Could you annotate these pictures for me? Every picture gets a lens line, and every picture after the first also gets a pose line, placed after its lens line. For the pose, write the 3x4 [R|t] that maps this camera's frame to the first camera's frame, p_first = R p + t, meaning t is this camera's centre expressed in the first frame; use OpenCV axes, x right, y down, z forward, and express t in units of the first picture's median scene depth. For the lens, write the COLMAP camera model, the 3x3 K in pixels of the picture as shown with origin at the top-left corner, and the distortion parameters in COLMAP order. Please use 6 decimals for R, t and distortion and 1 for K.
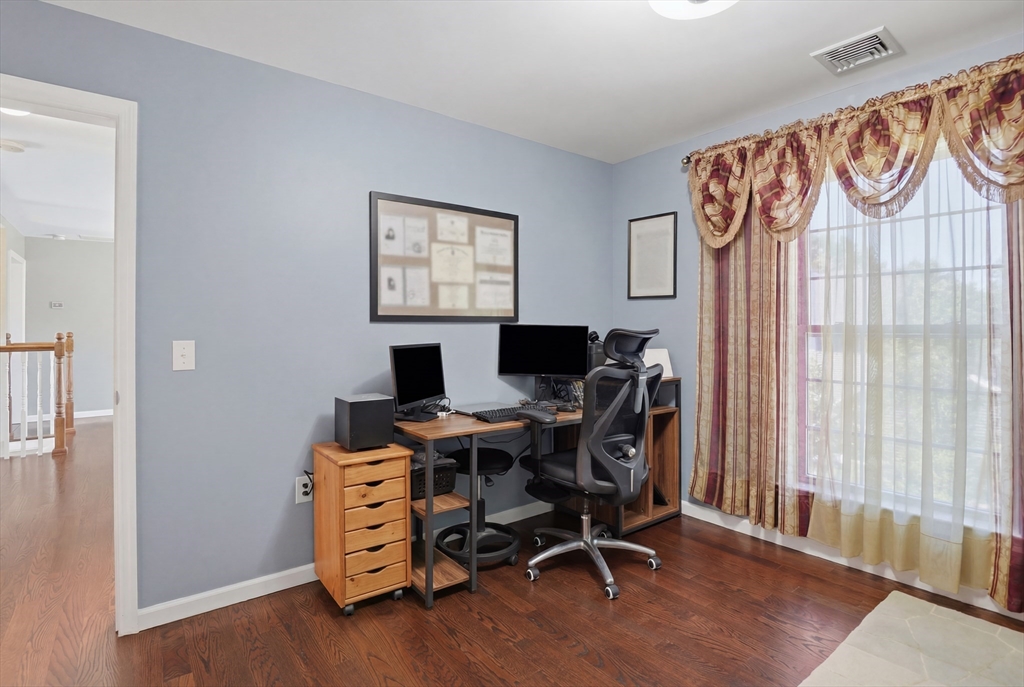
lens RADIAL K [[514.3, 0, 506.9], [0, 514.3, 322.4], [0, 0, 1]] dist [-0.029461, 0.000648]
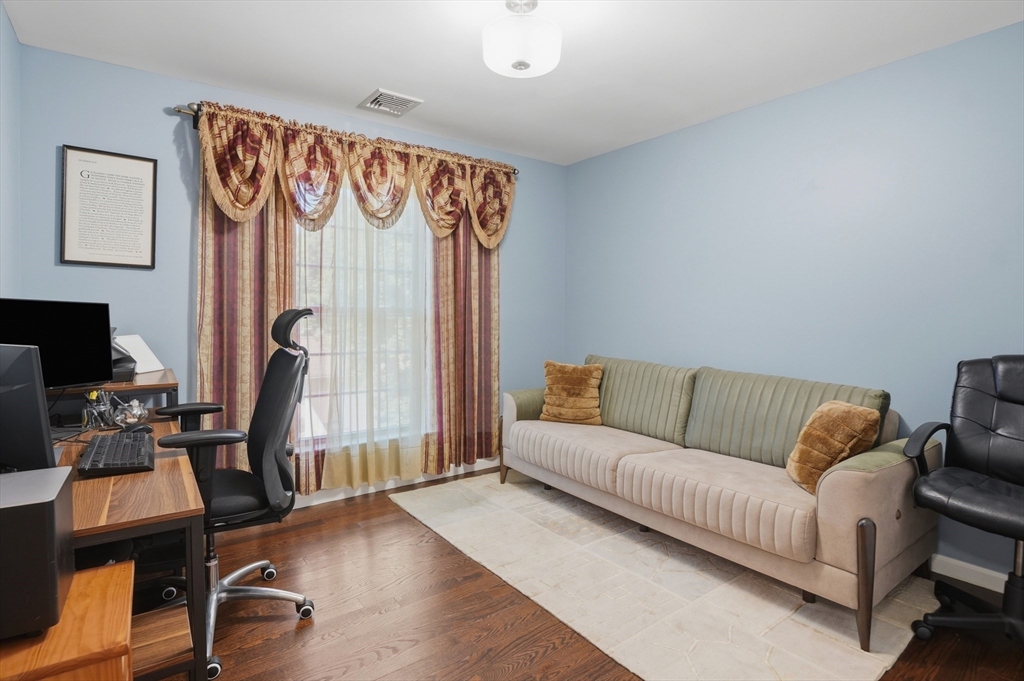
lens RADIAL K [[515.5, 0, 501.6], [0, 515.5, 323.8], [0, 0, 1]] dist [-0.003195, -0.015265]
pose [[0.024889, -0.022926, 0.999427, -0.482886], [-0.022027, 0.999482, 0.023475, 0.006201], [-0.999448, -0.022599, 0.024371, 0.477036]]
